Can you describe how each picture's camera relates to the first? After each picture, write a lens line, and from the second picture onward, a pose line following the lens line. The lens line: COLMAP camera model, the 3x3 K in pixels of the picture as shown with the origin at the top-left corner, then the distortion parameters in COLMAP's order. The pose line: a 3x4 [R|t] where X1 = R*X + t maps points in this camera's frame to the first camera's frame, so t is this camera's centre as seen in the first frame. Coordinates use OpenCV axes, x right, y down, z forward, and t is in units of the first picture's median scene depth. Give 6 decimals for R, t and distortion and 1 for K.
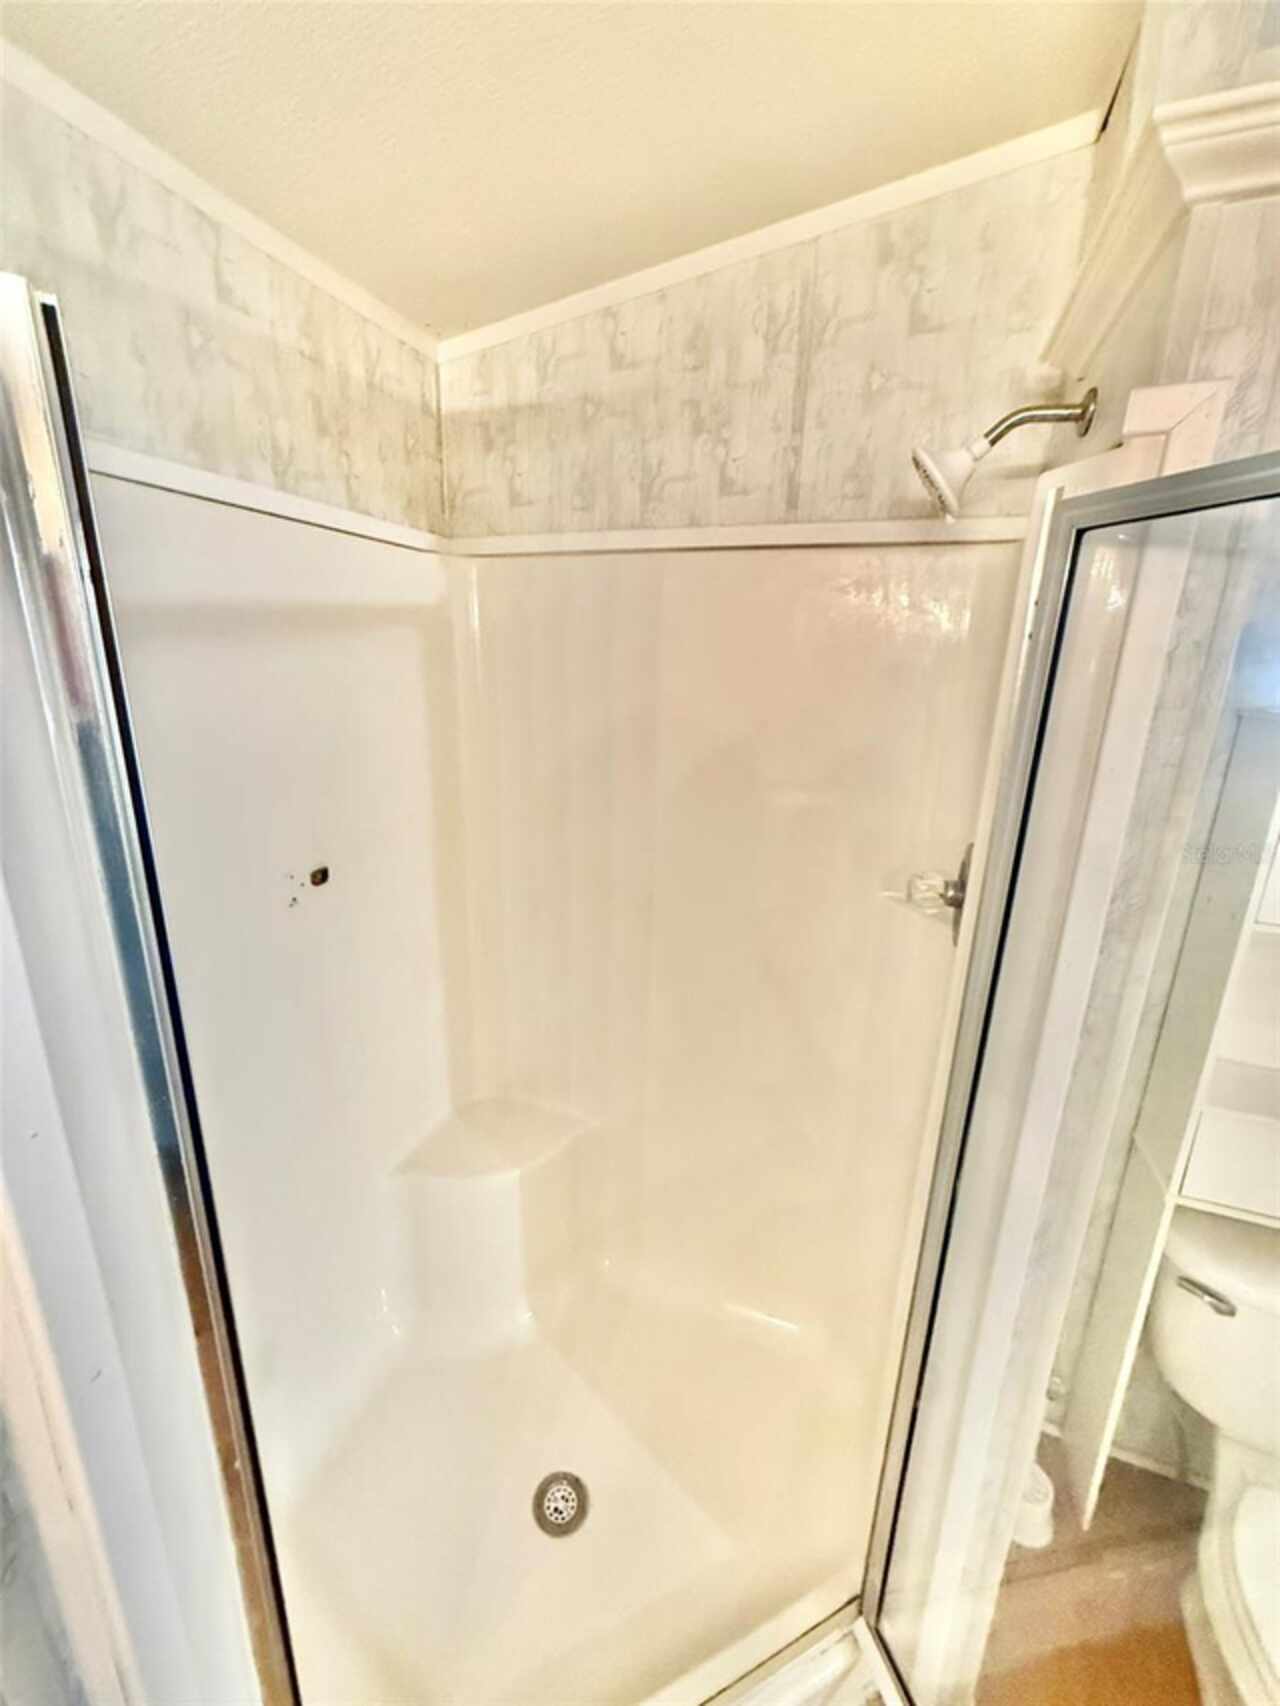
lens RADIAL K [[677.2, 0, 647.5], [0, 677.2, 851.3], [0, 0, 1]] dist [-0.000928, 0.000477]
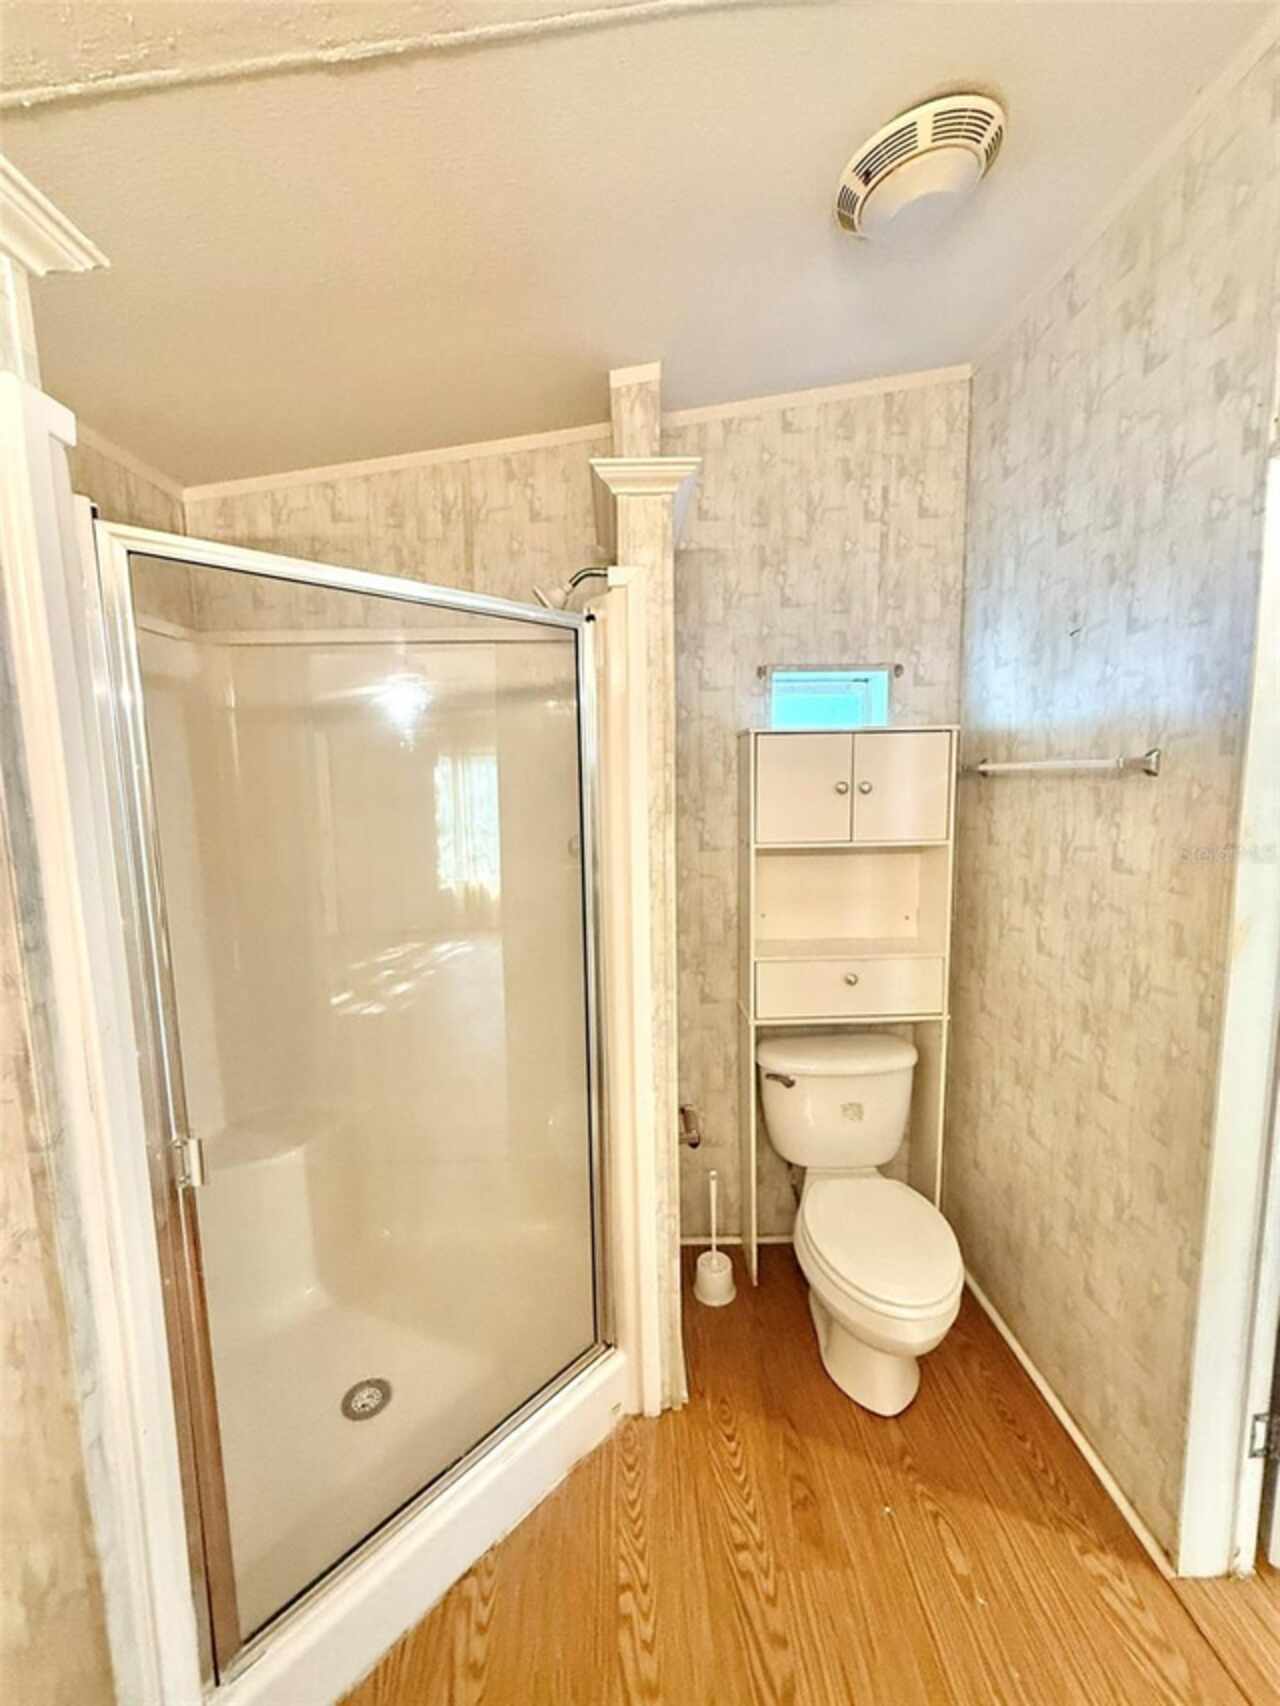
lens RADIAL K [[677.2, 0, 640.8], [0, 677.2, 854.0], [0, 0, 1]] dist [-0.000928, 0.000477]
pose [[0.927476, -0.087428, 0.363517, -0.032807], [0.140141, 0.982684, -0.121215, 0.248940], [-0.346624, 0.163368, 0.923668, -0.443548]]
